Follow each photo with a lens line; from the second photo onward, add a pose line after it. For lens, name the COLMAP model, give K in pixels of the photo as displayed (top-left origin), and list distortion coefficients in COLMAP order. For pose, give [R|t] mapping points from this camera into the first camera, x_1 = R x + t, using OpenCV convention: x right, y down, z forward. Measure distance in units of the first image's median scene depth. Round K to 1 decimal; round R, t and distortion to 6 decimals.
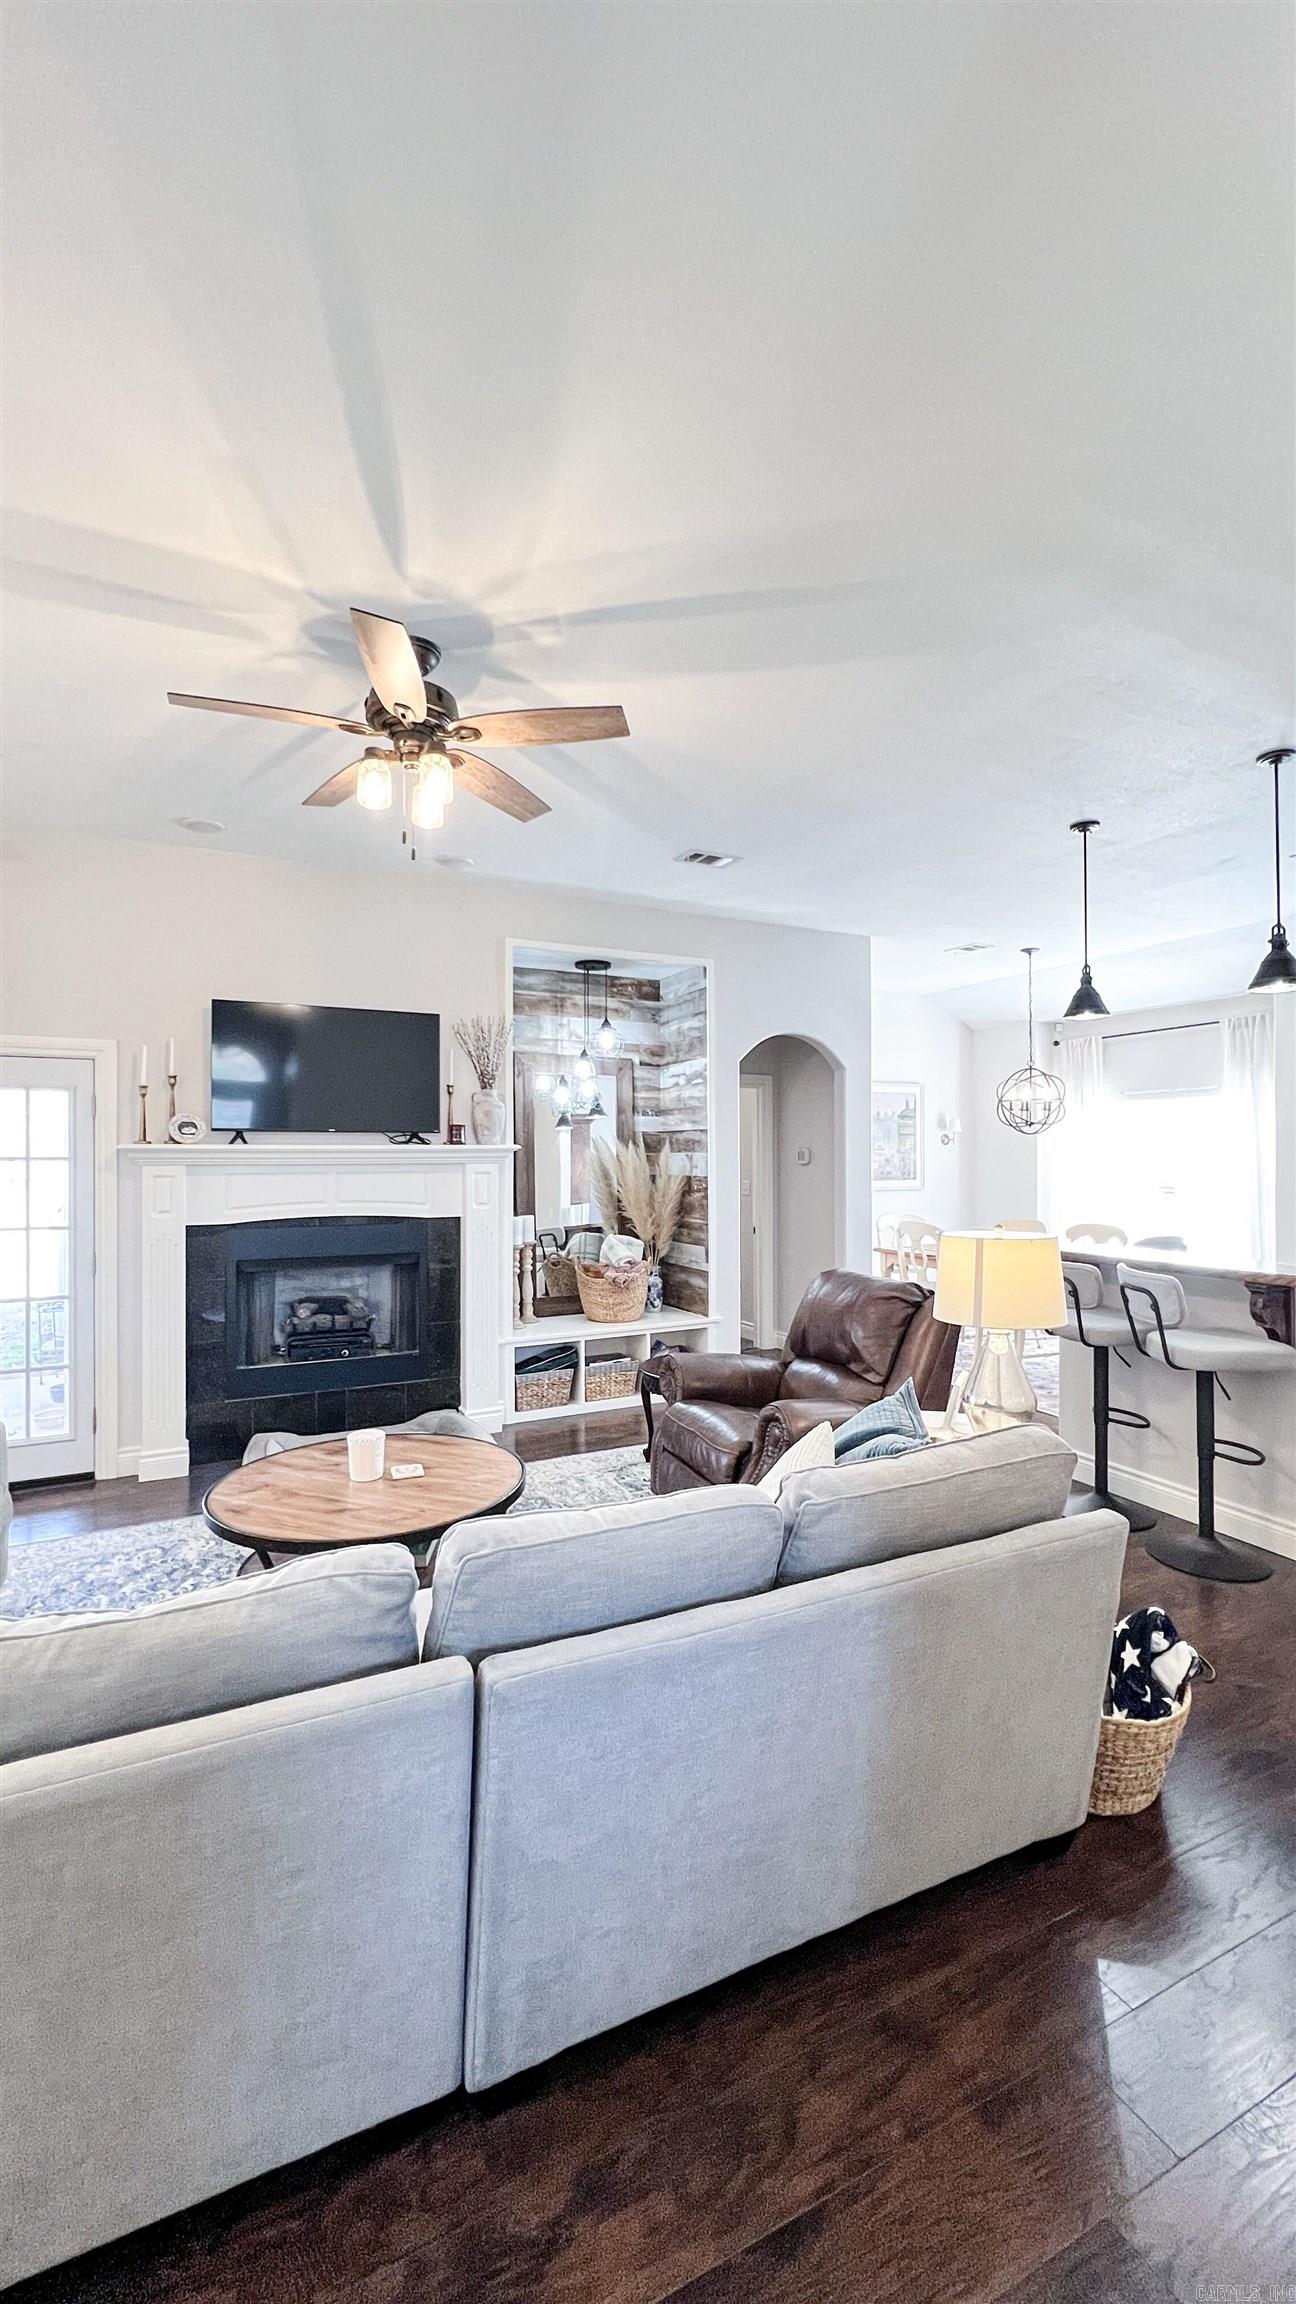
lens RADIAL K [[917.4, 0, 644.4], [0, 917.4, 1151.2], [0, 0, 1]] dist [-0.003318, 0.000545]
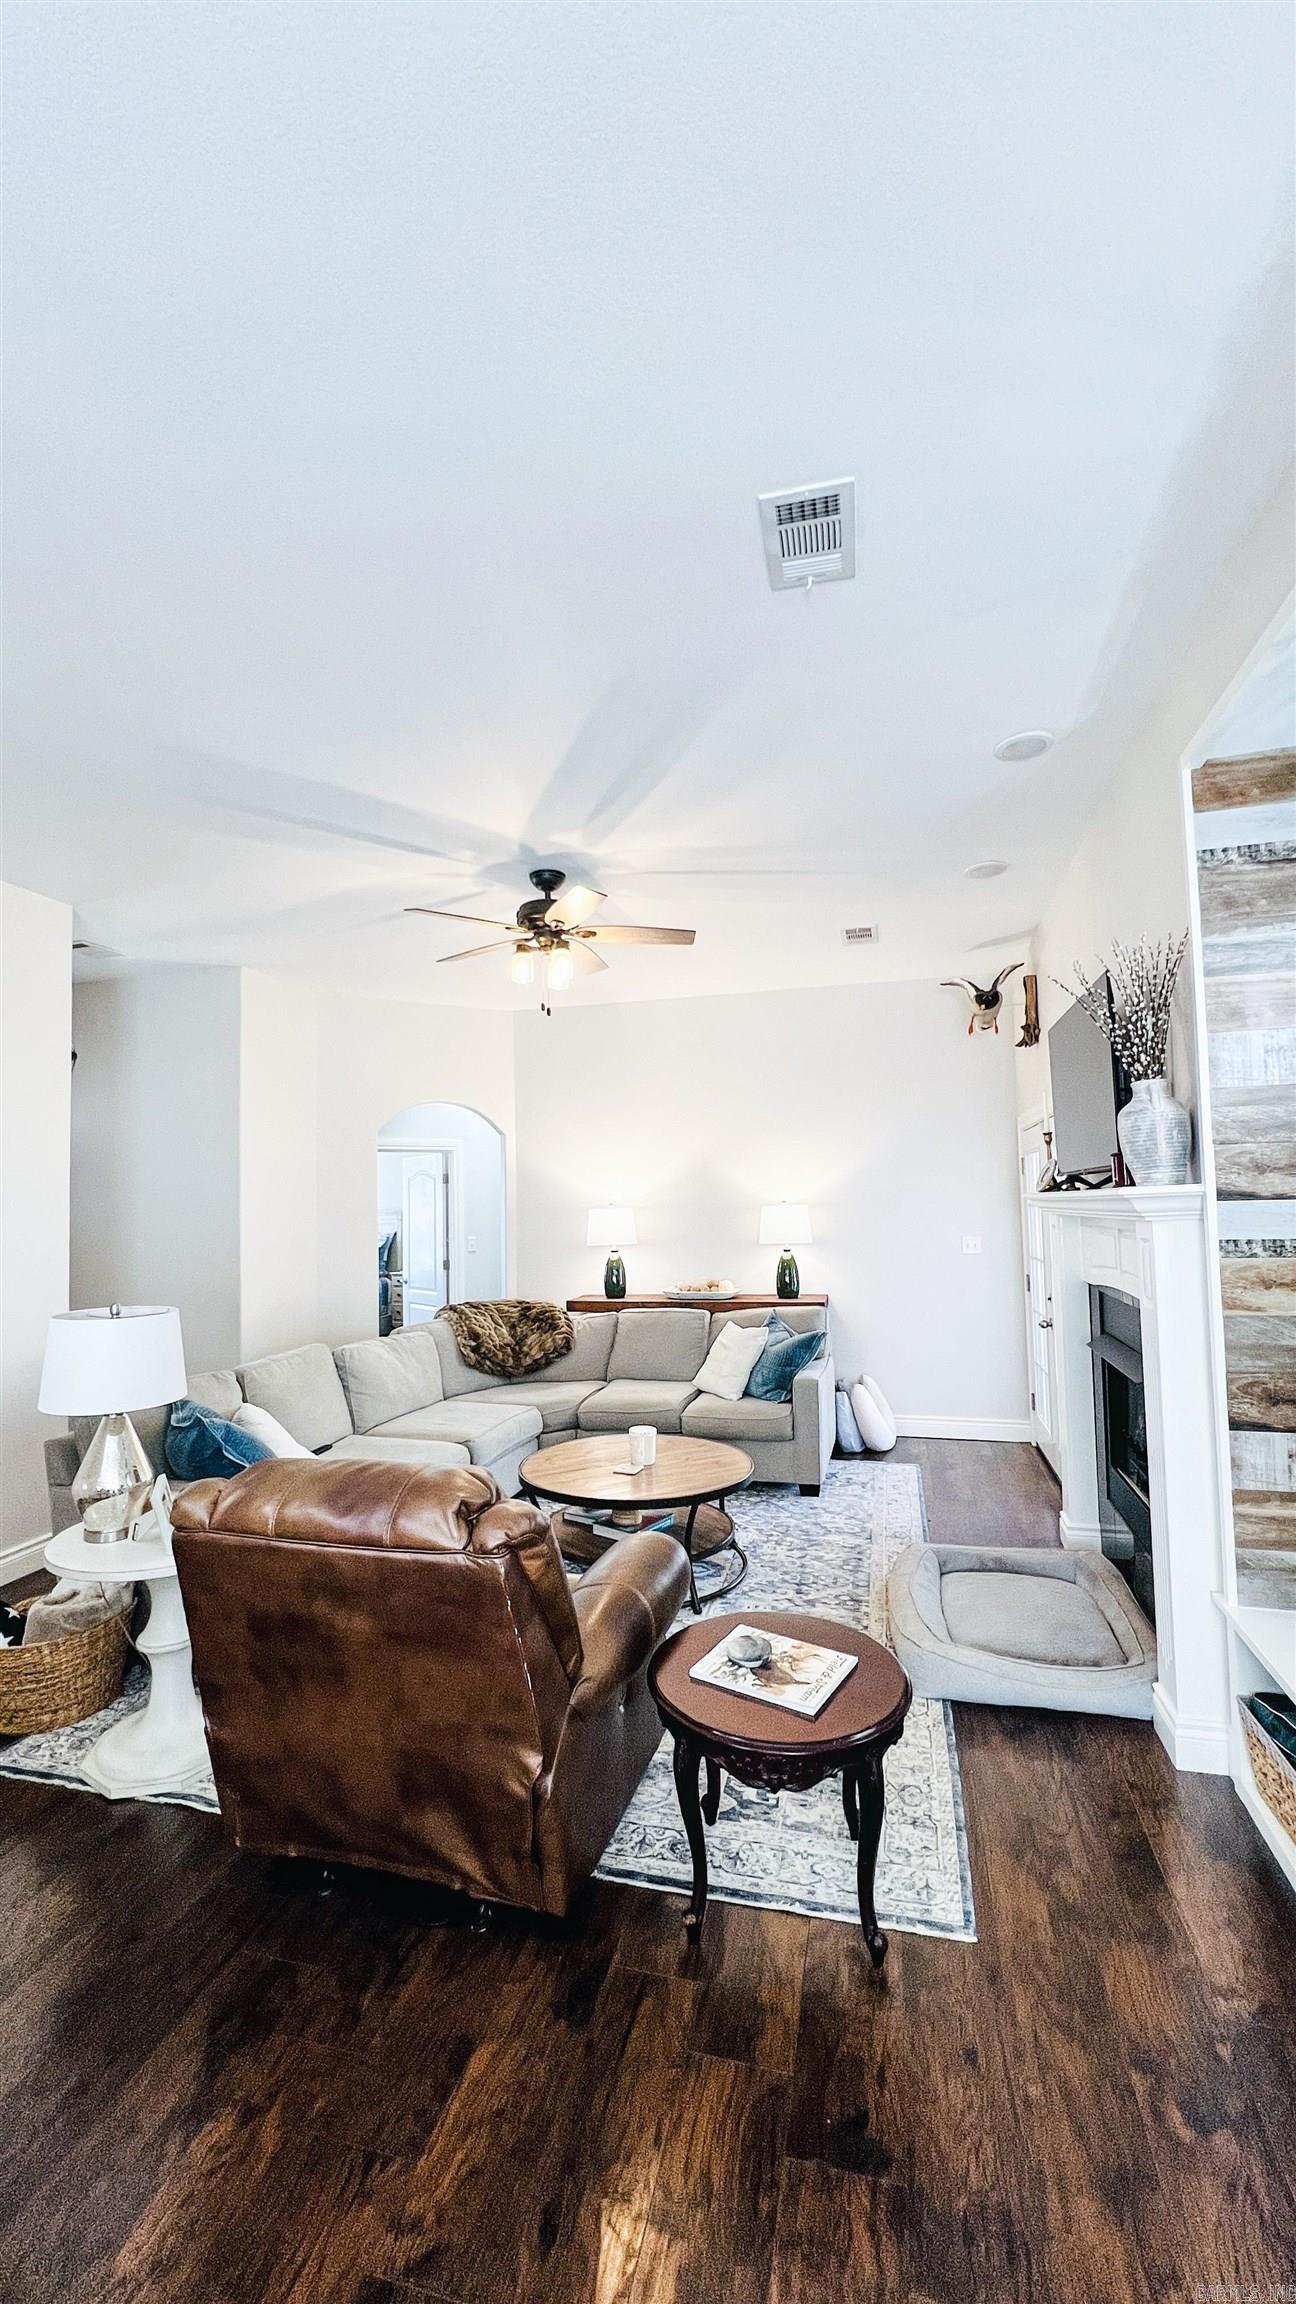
lens RADIAL K [[917.4, 0, 644.4], [0, 917.4, 1151.2], [0, 0, 1]] dist [-0.003318, 0.000545]
pose [[-0.664511, -0.024828, -0.746866, 0.425925], [0.028568, 0.997873, -0.058590, -0.005345], [0.746732, -0.060270, -0.662389, 1.190264]]
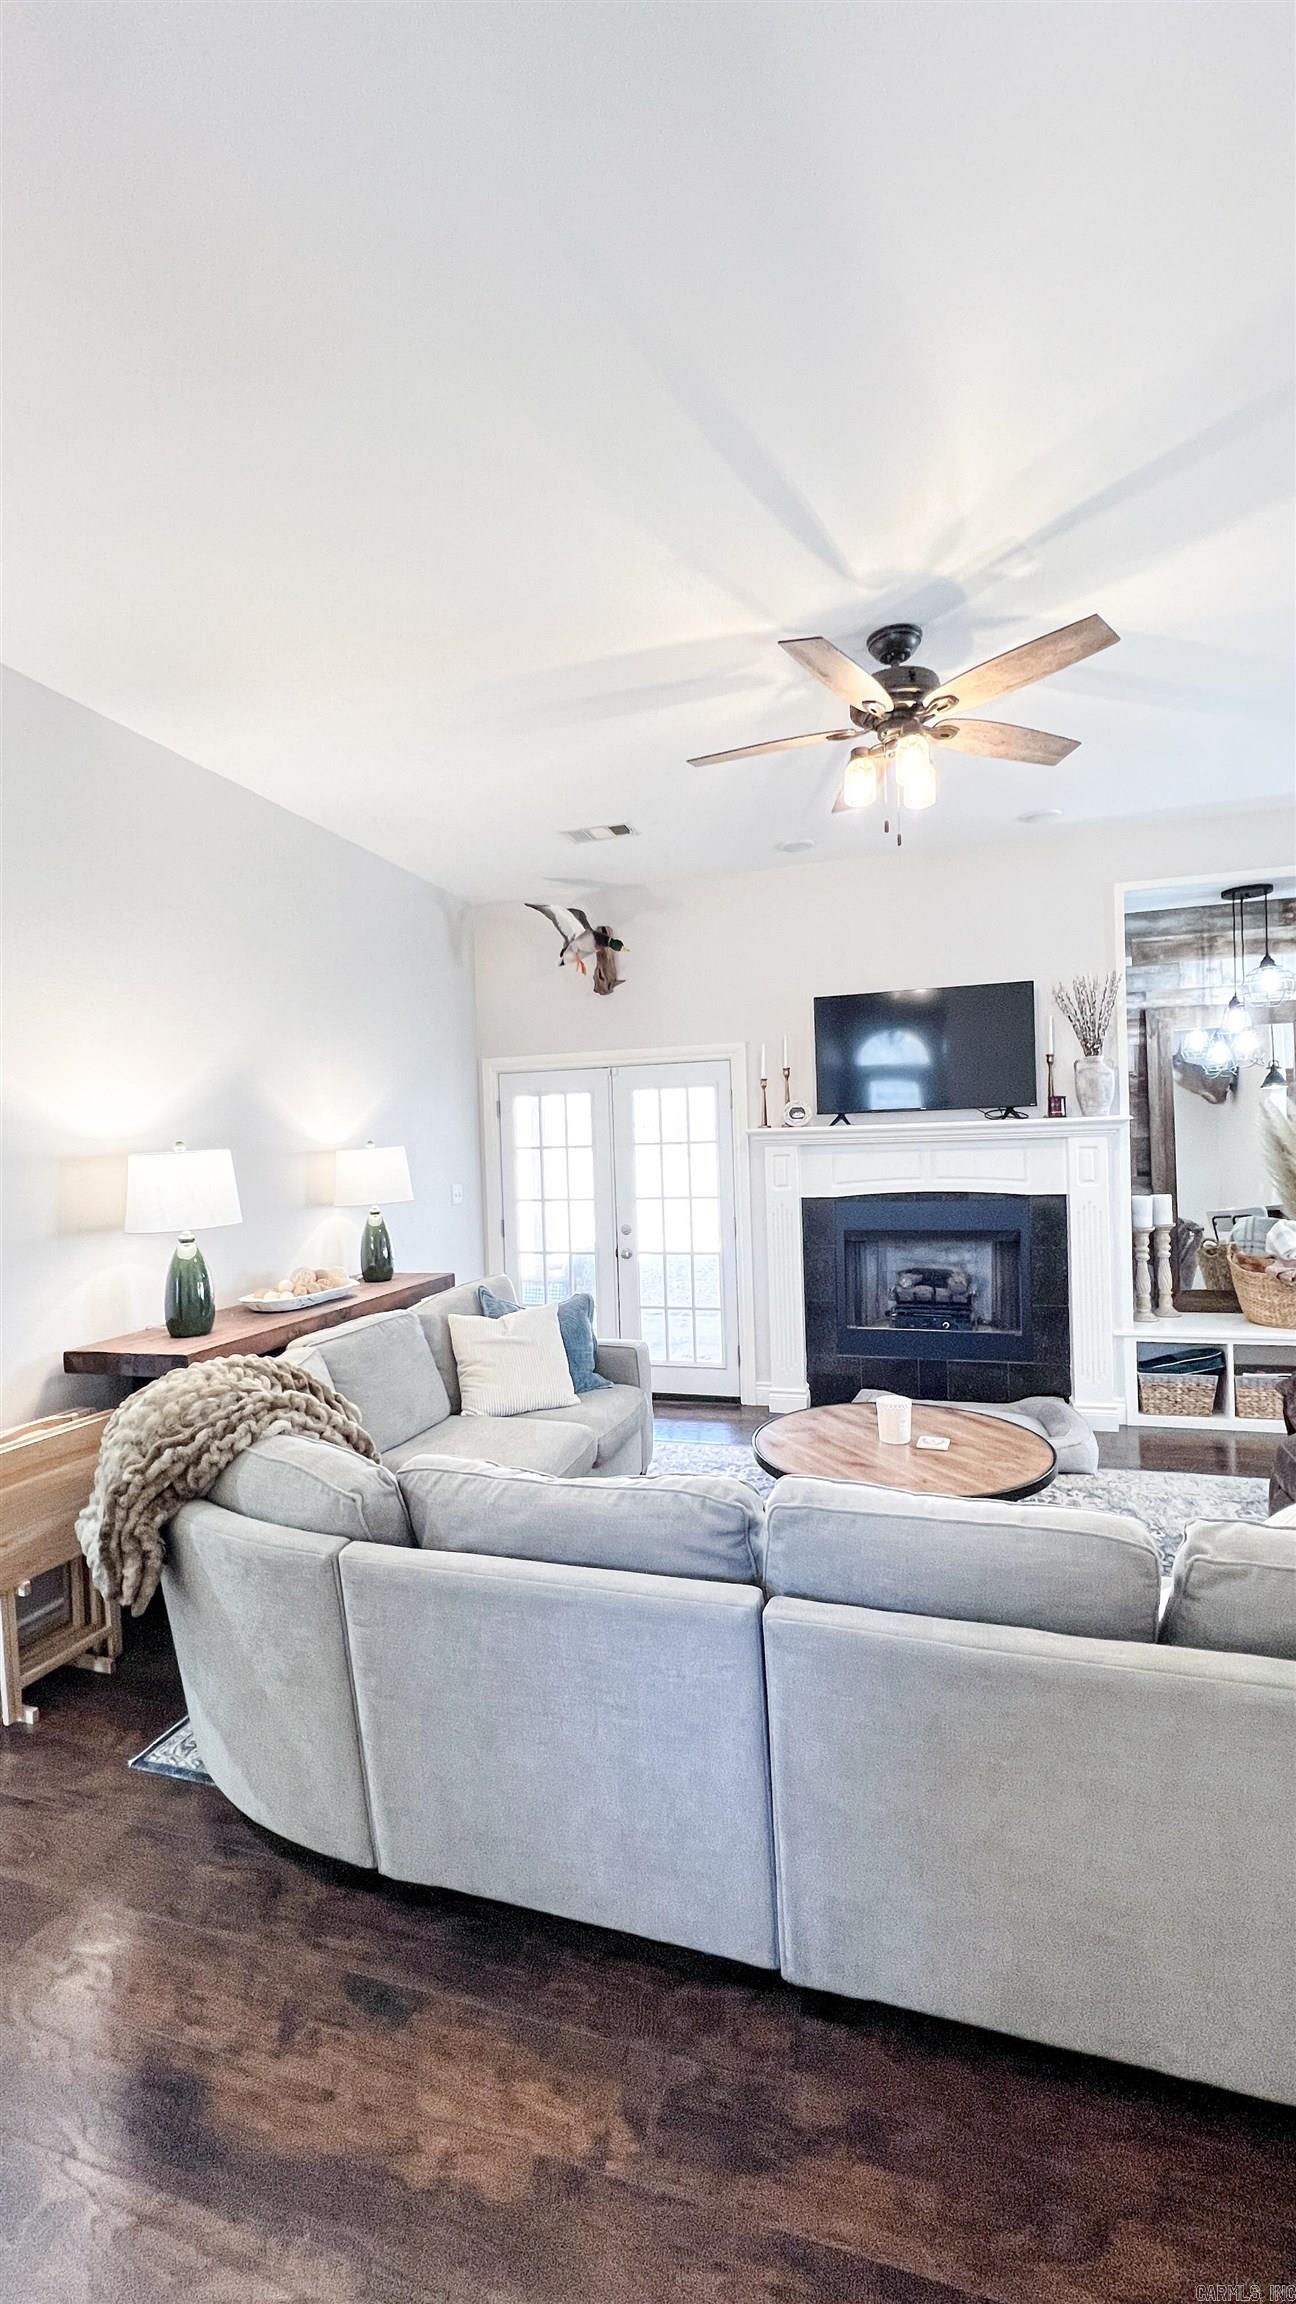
lens RADIAL K [[917.4, 0, 644.4], [0, 917.4, 1151.2], [0, 0, 1]] dist [-0.003318, 0.000545]
pose [[0.727231, -0.013276, -0.686264, 0.135254], [0.033491, 0.999308, 0.016159, -0.002202], [0.685575, -0.034735, 0.727173, 0.029801]]
